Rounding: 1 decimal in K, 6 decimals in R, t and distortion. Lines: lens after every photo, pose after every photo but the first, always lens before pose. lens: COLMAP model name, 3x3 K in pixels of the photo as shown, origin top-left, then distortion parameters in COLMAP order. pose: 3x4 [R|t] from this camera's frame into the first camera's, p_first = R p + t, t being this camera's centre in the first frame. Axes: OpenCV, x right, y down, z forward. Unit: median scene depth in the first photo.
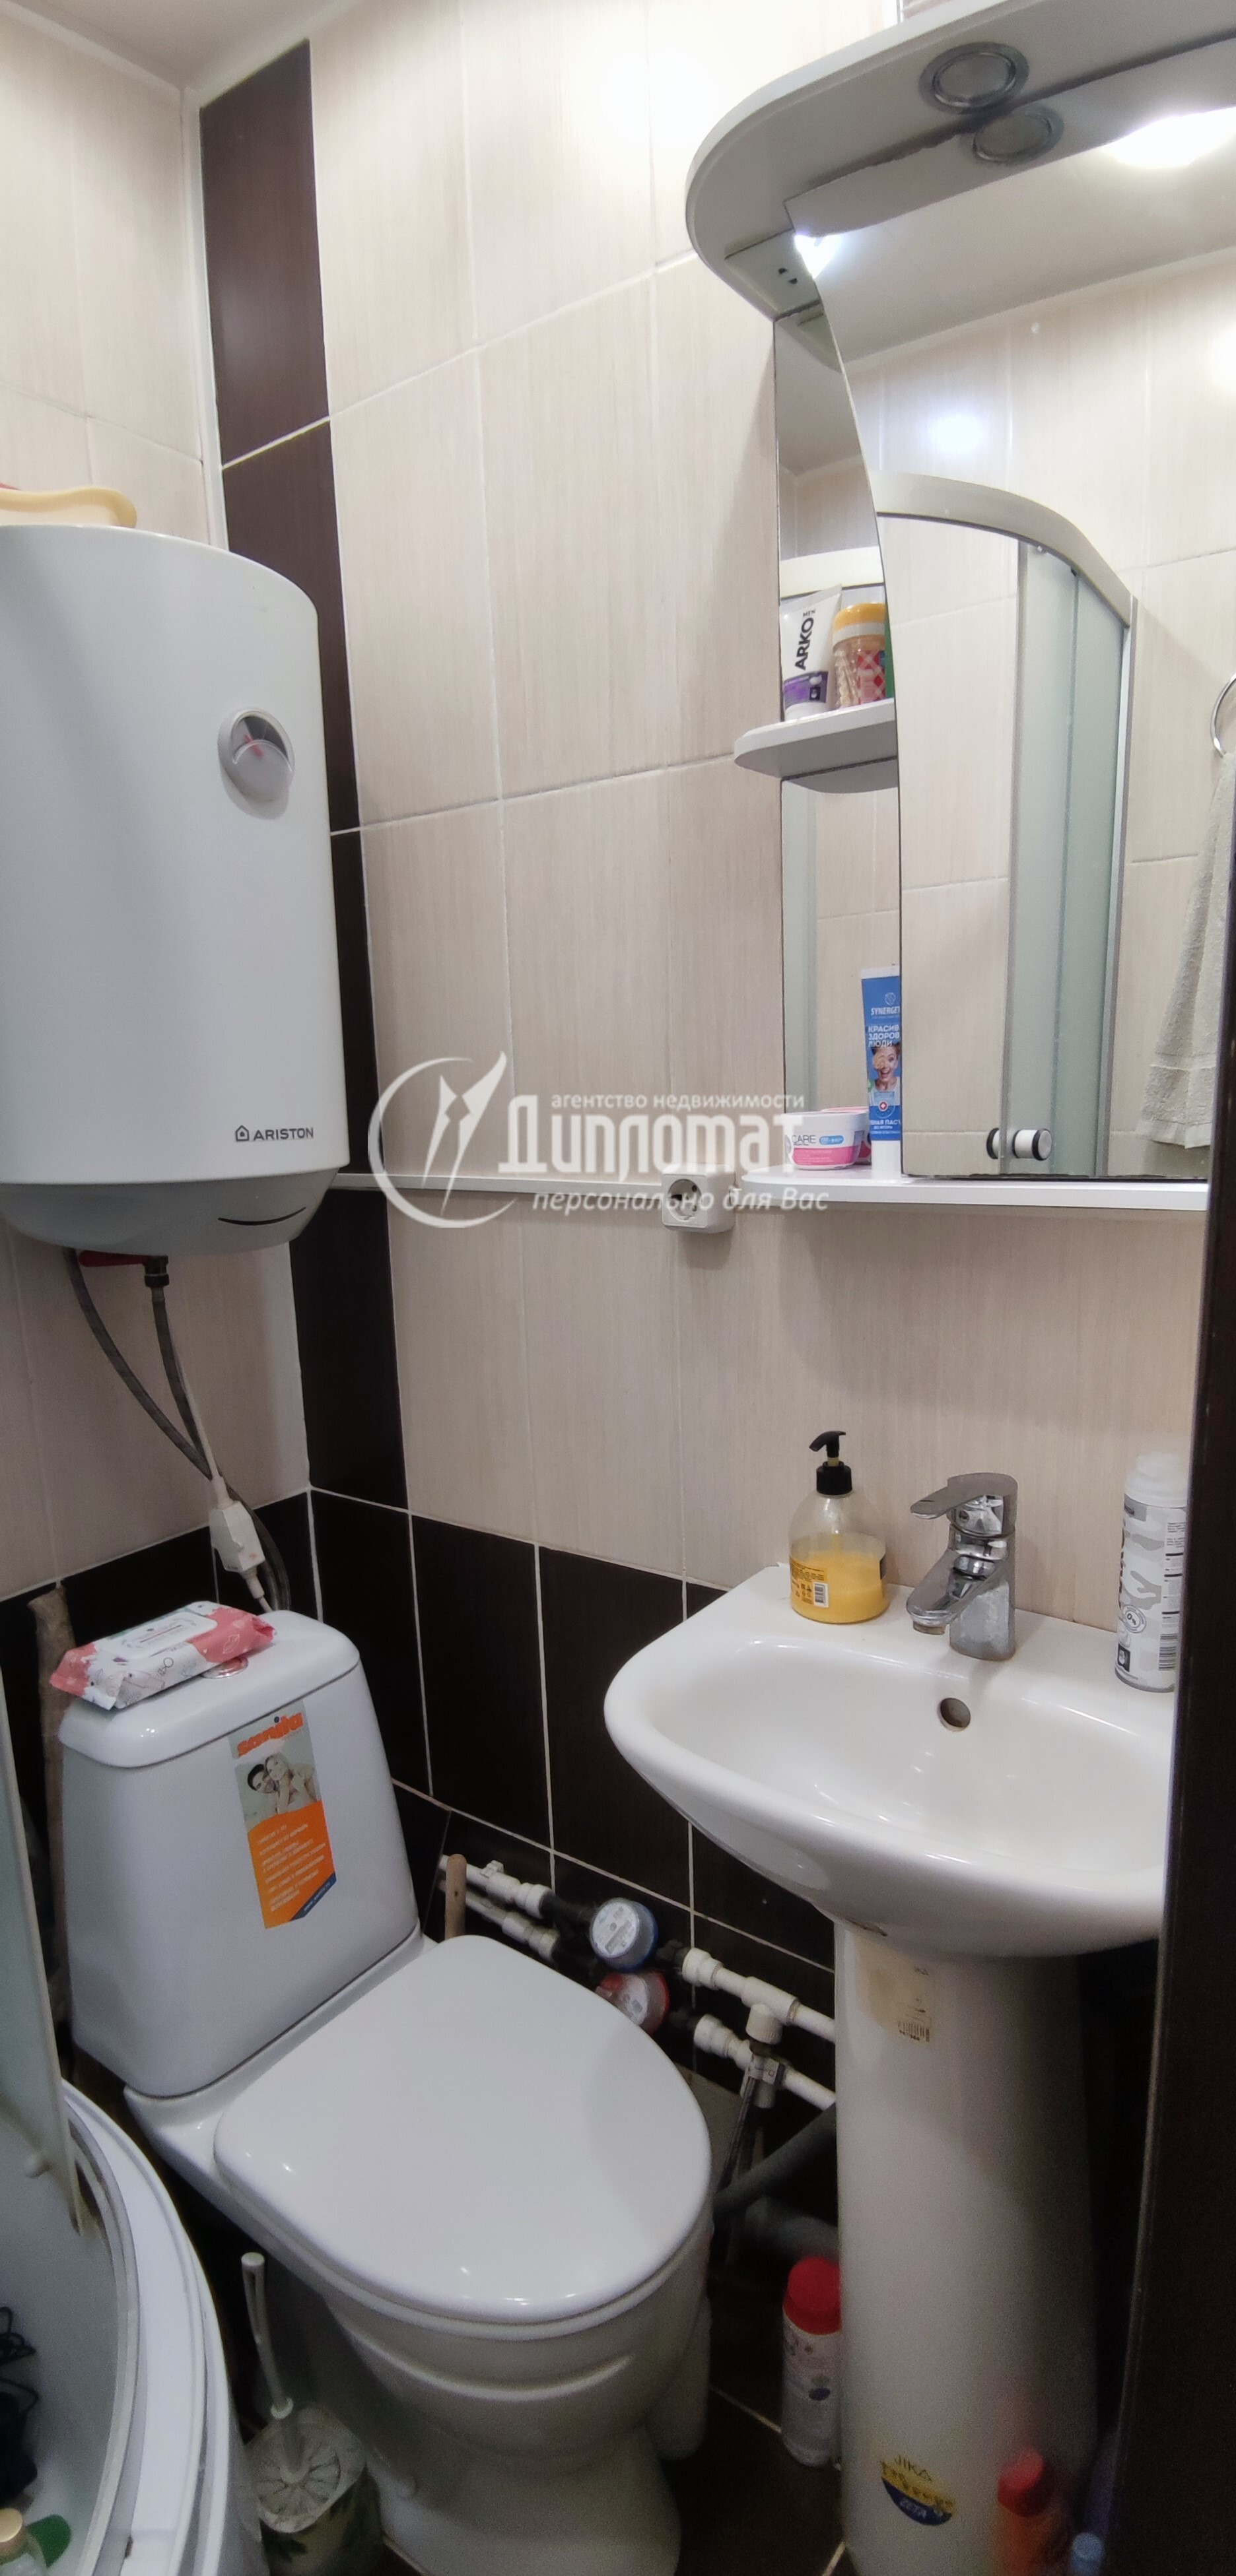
lens RADIAL K [[1237.4, 0, 618.4], [0, 1237.4, 1295.9], [0, 0, 1]] dist [-0.002109, -0.000807]
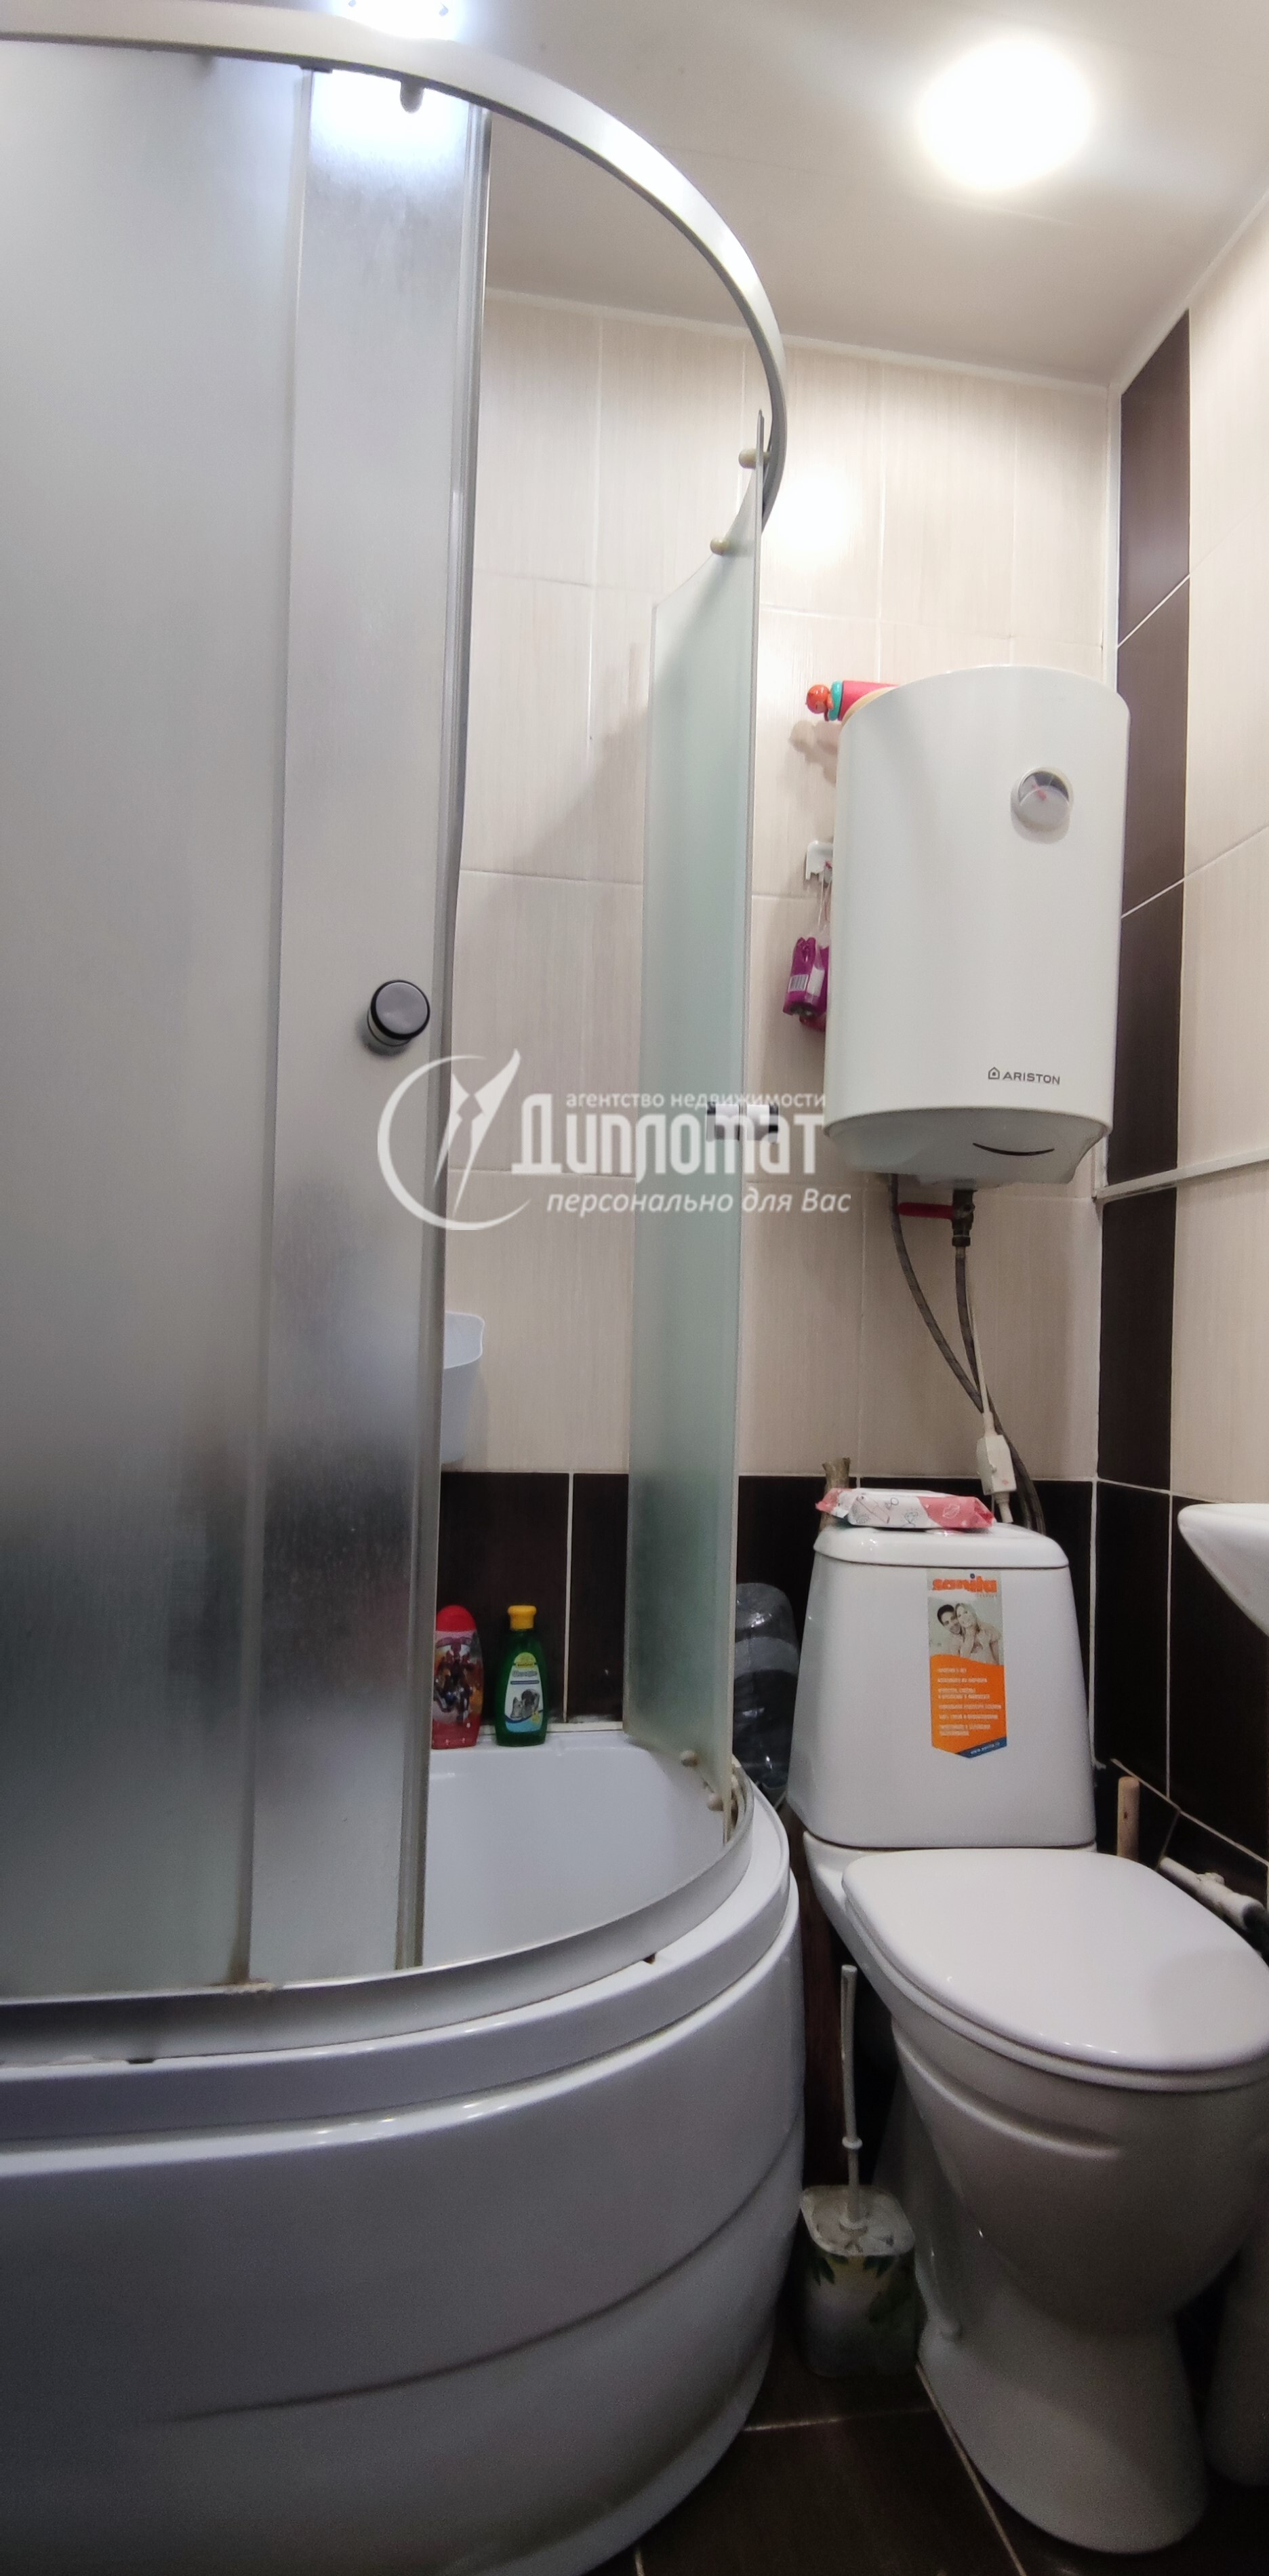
lens RADIAL K [[1325.0, 0, 632.8], [0, 1325.0, 1289.5], [0, 0, 1]] dist [0.002008, 0.000799]
pose [[0.703484, 0.019833, -0.710434, 0.370066], [-0.183611, 0.970747, -0.154714, 0.329795], [0.686583, 0.239282, 0.686547, -0.129269]]
